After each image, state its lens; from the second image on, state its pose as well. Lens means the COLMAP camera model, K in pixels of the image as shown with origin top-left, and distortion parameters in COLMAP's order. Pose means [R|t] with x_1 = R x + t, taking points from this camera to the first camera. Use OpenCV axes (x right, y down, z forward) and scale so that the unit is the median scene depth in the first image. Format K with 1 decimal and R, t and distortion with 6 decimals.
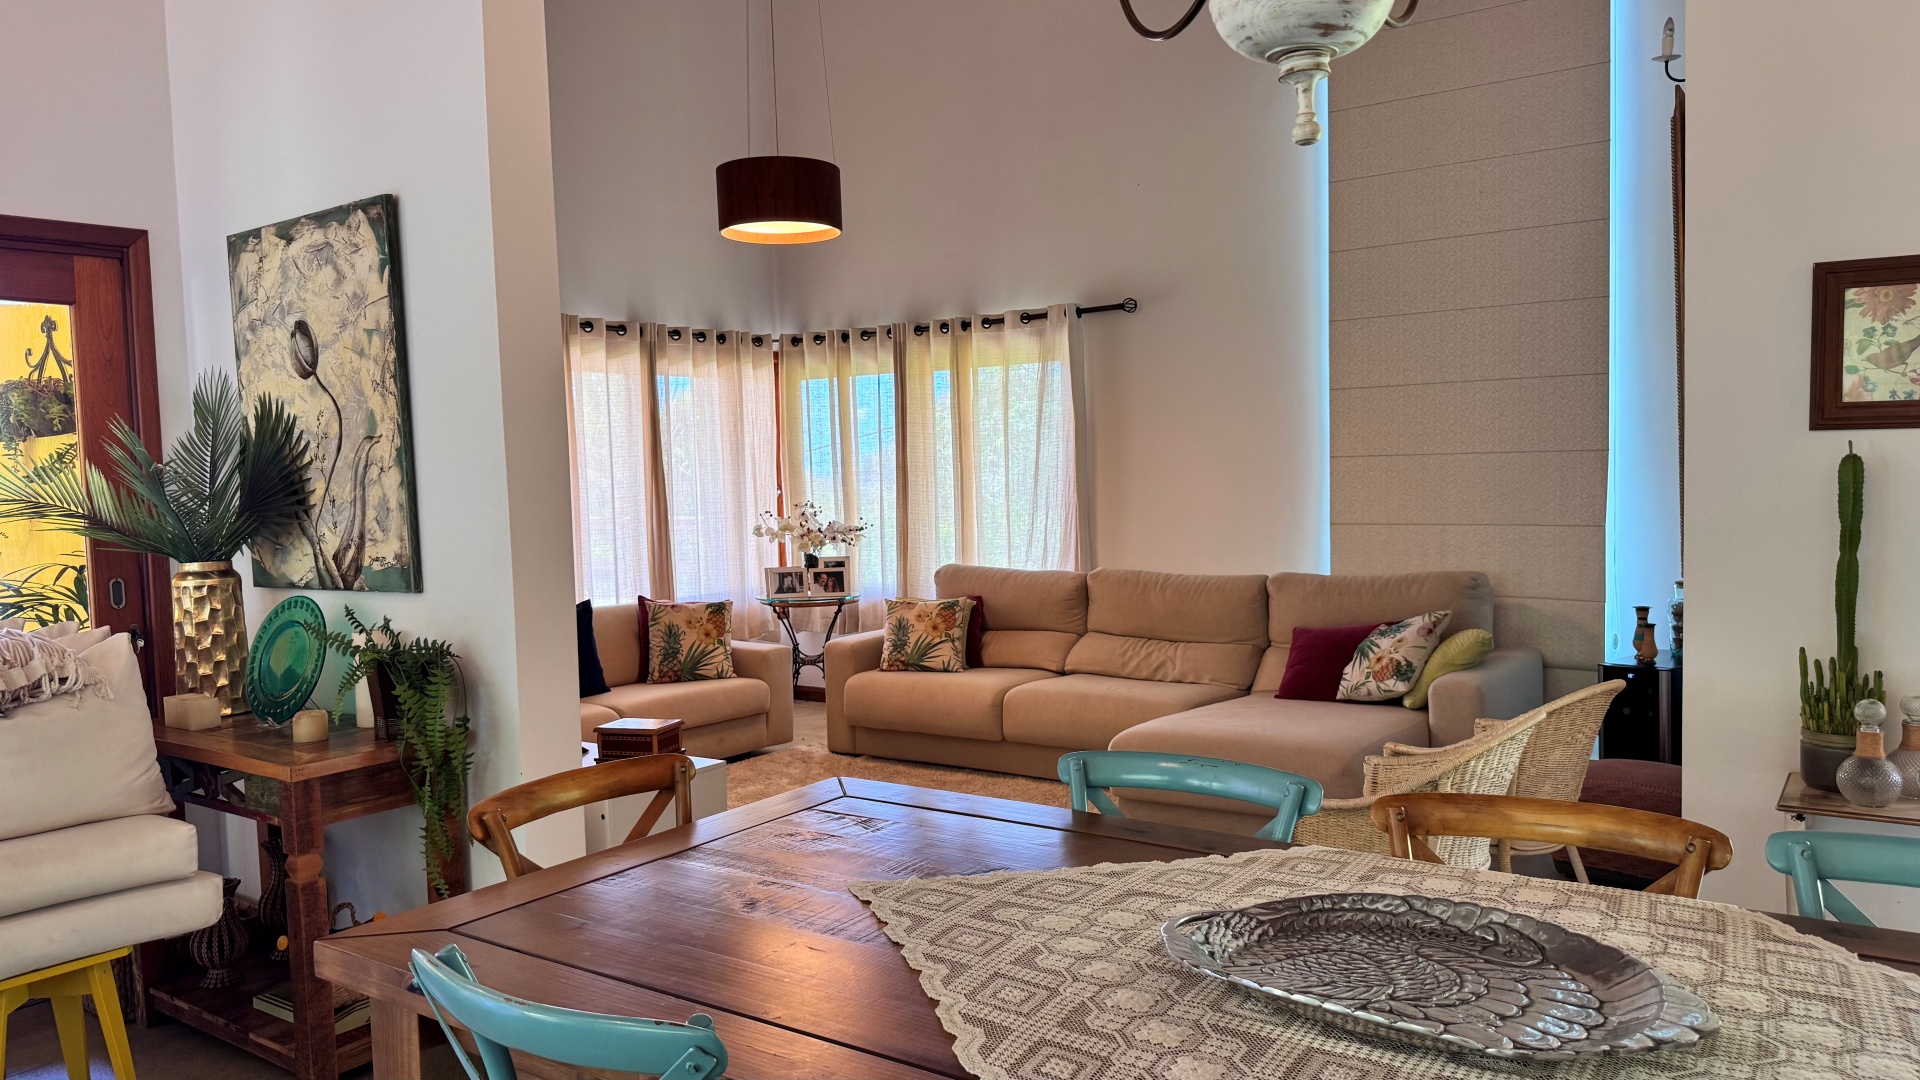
lens RADIAL K [[1337.9, 0, 956.8], [0, 1337.9, 544.0], [0, 0, 1]] dist [0.135774, -0.203057]
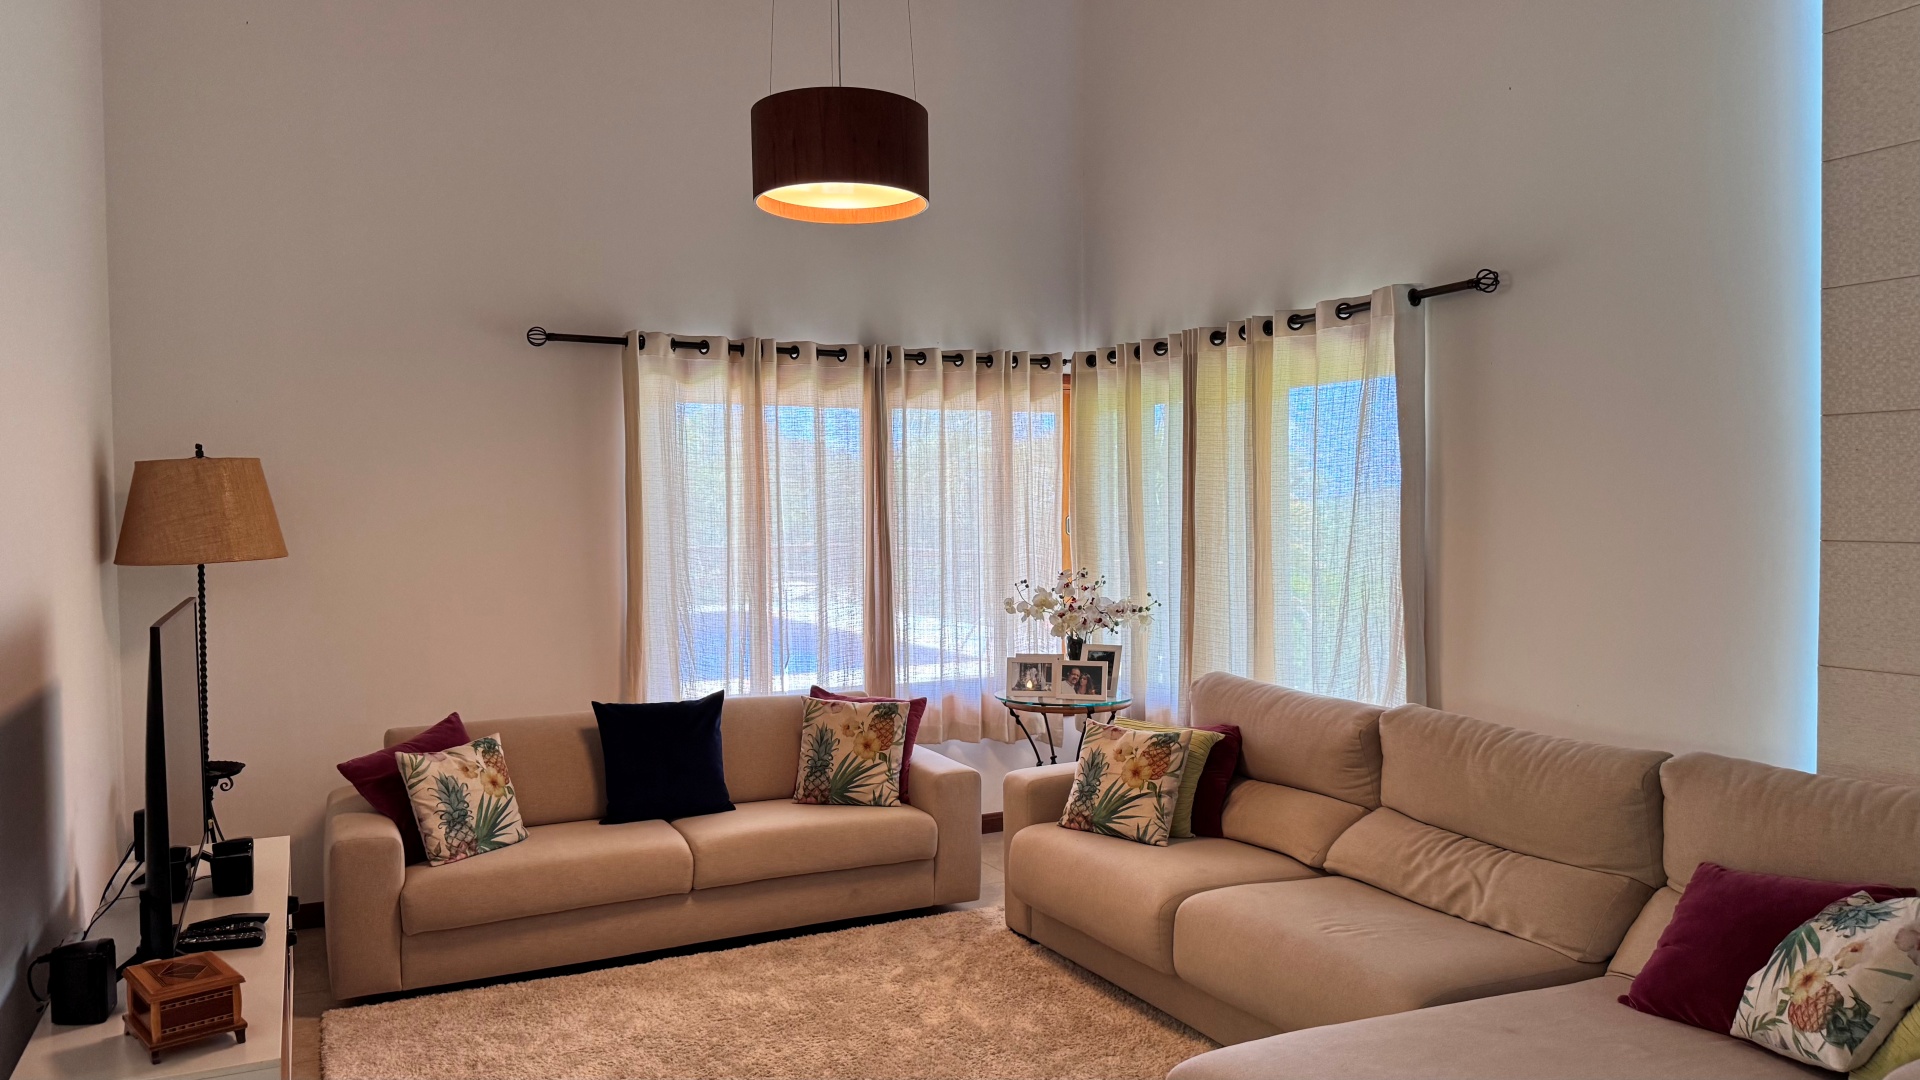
lens RADIAL K [[1337.9, 0, 956.8], [0, 1337.9, 544.0], [0, 0, 1]] dist [0.135774, -0.203057]
pose [[0.880959, 0.030110, -0.472233, 0.214006], [-0.039559, 0.999166, -0.010090, -0.041130], [0.471536, 0.027570, 0.881416, 0.340418]]
